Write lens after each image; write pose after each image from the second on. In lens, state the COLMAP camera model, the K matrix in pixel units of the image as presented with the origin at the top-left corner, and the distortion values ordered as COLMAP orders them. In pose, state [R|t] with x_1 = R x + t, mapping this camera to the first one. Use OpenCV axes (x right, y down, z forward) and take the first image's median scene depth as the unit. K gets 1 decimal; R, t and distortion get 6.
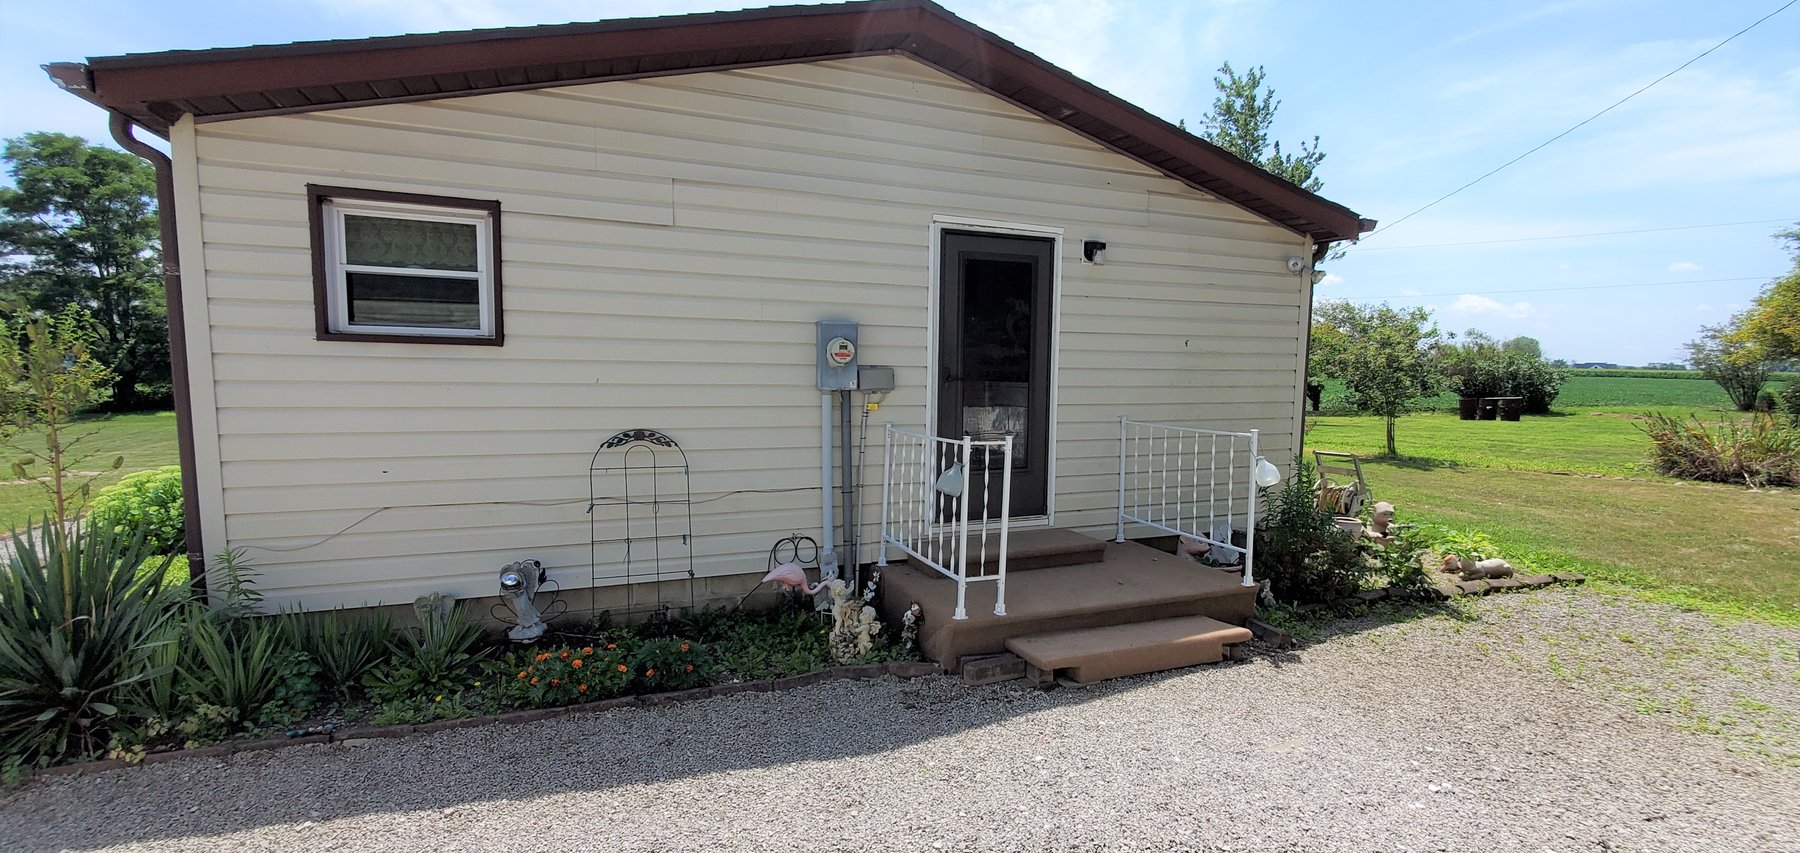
lens RADIAL K [[775.3, 0, 922.0], [0, 775.3, 469.5], [0, 0, 1]] dist [0.000873, 0.000094]
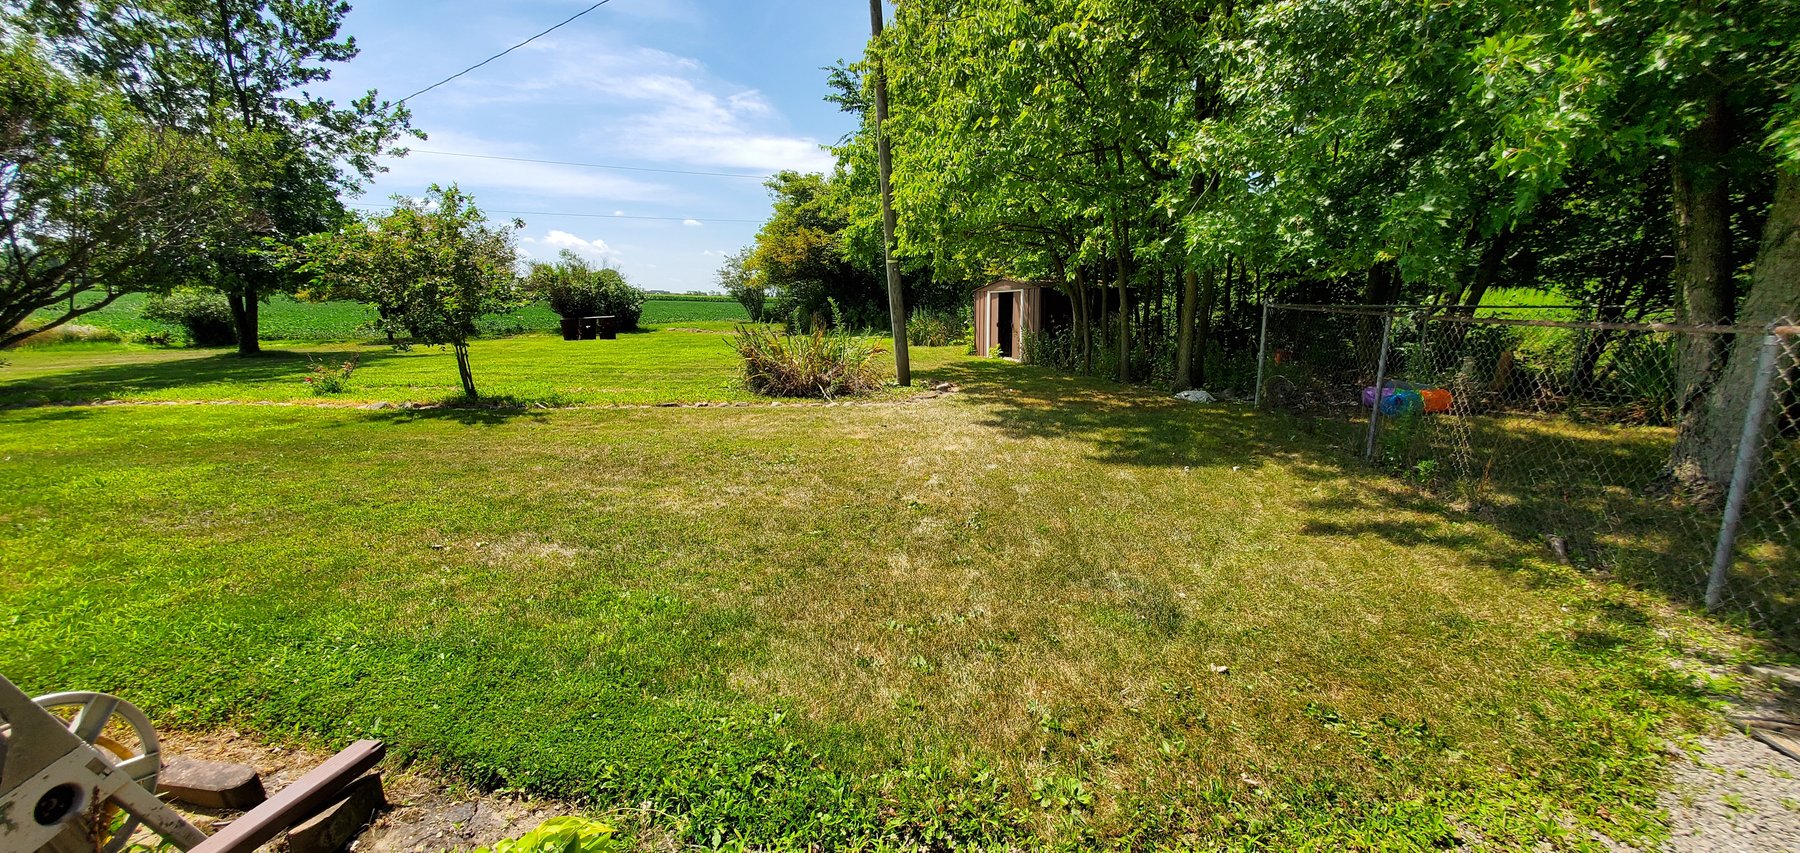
lens RADIAL K [[714.1, 0, 899.3], [0, 714.1, 444.1], [0, 0, 1]] dist [0.002029, 0.000285]
pose [[0.514448, -0.169756, 0.840551, 0.238200], [0.103859, 0.985328, 0.135429, -0.023722], [-0.851209, 0.017628, 0.524531, 0.308340]]
